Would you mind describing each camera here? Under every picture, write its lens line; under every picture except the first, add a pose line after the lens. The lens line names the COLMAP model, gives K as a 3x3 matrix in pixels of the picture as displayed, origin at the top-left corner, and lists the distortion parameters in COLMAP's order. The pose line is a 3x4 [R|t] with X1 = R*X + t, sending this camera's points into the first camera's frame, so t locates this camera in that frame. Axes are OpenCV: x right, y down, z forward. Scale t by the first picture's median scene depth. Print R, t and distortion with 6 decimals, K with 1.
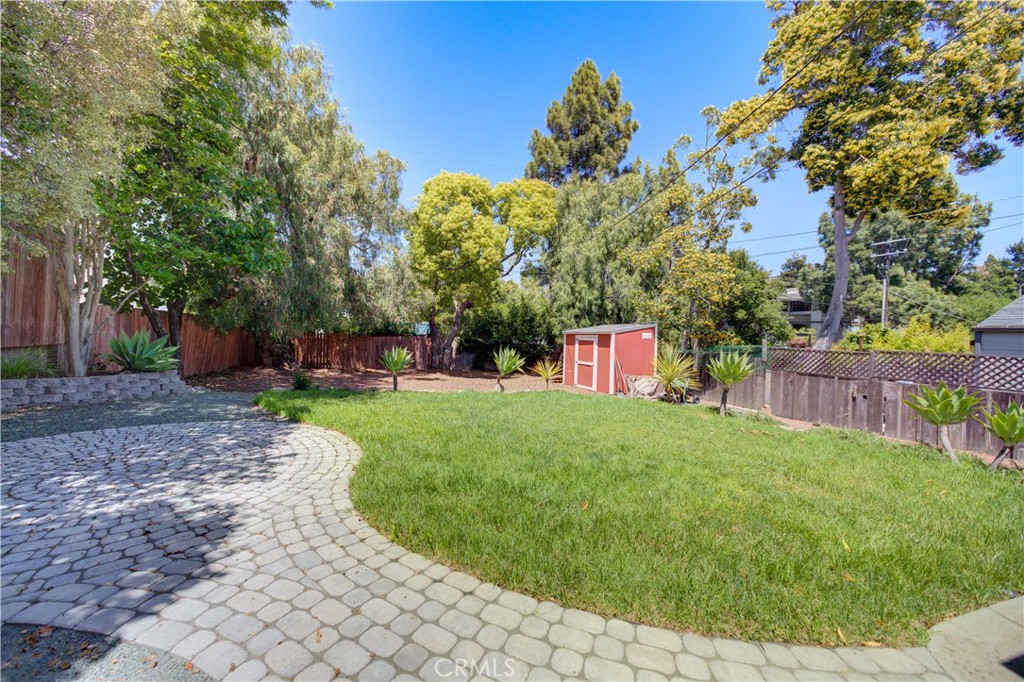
lens RADIAL K [[405.8, 0, 508.5], [0, 405.8, 335.8], [0, 0, 1]] dist [-0.019658, 0.007880]
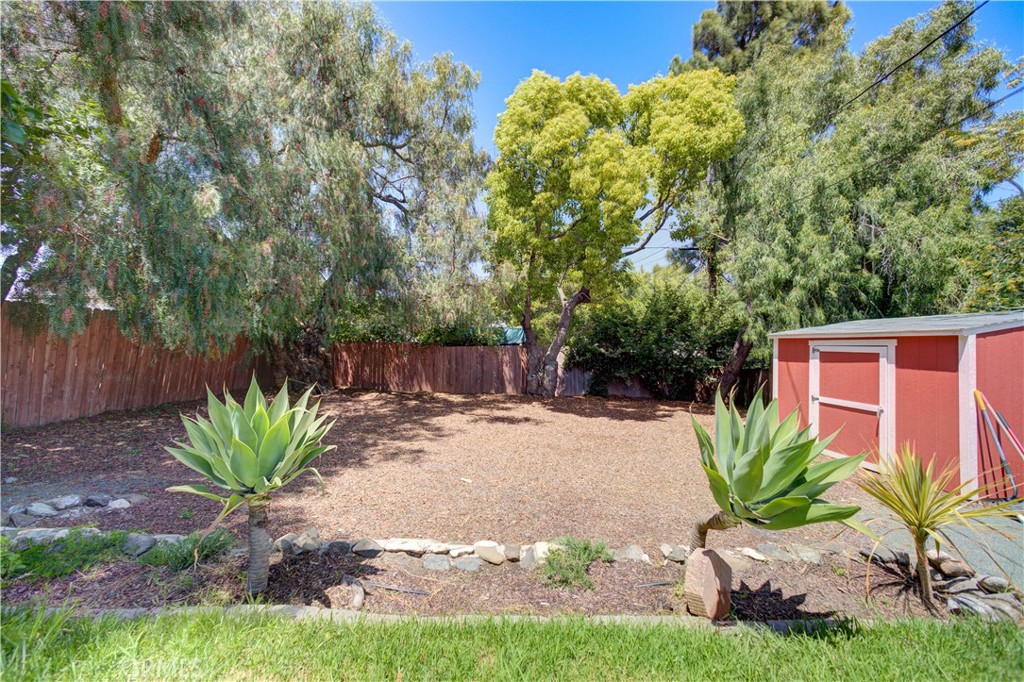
lens RADIAL K [[405.8, 0, 504.8], [0, 405.8, 334.6], [0, 0, 1]] dist [-0.019658, 0.007880]
pose [[0.957804, -0.012542, -0.287150, -0.039344], [0.004576, 0.999586, -0.028397, 0.002774], [0.287387, 0.025884, 0.957465, 0.435041]]
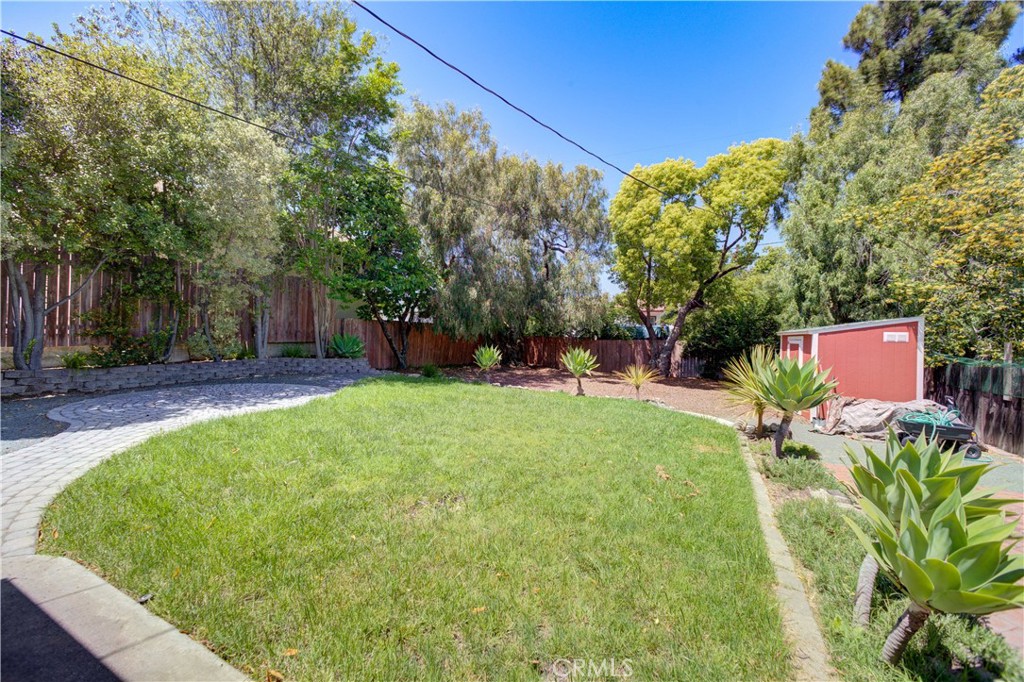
lens RADIAL K [[405.8, 0, 502.9], [0, 405.8, 337.5], [0, 0, 1]] dist [-0.019658, 0.007880]
pose [[0.697390, -0.004522, -0.716678, 0.312064], [-0.003108, 0.999952, -0.009334, 0.007451], [0.716685, 0.008737, 0.697342, 0.117648]]
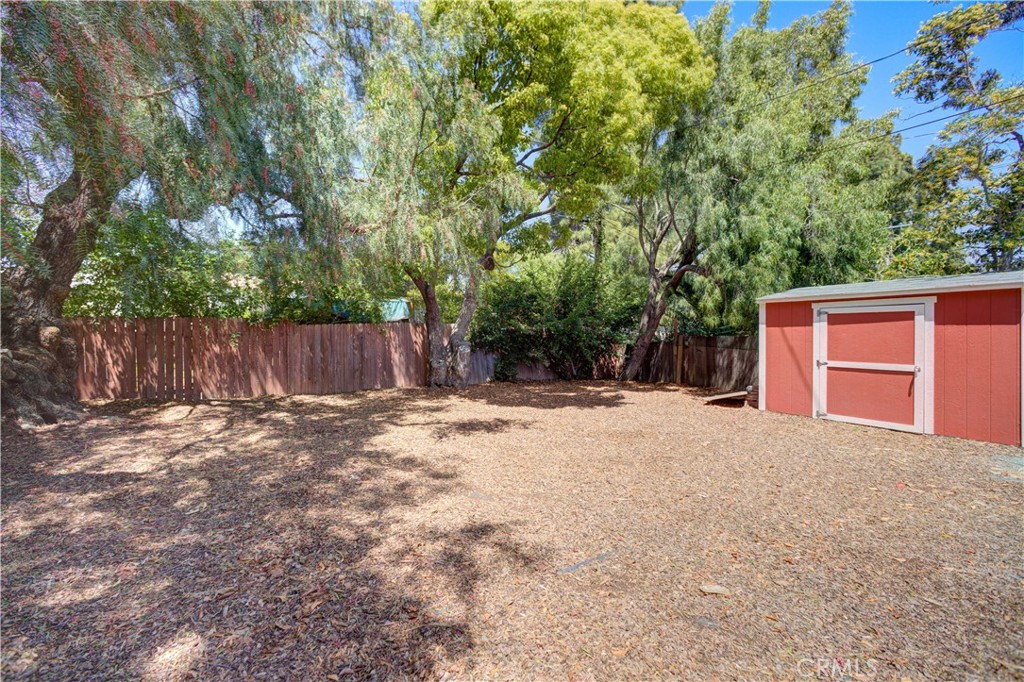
lens RADIAL K [[405.8, 0, 502.1], [0, 405.8, 338.6], [0, 0, 1]] dist [-0.019658, 0.007880]
pose [[0.977233, -0.029614, 0.210092, -0.255312], [0.026210, 0.999477, 0.018967, 0.019132], [-0.210544, -0.013028, 0.977498, 0.614141]]
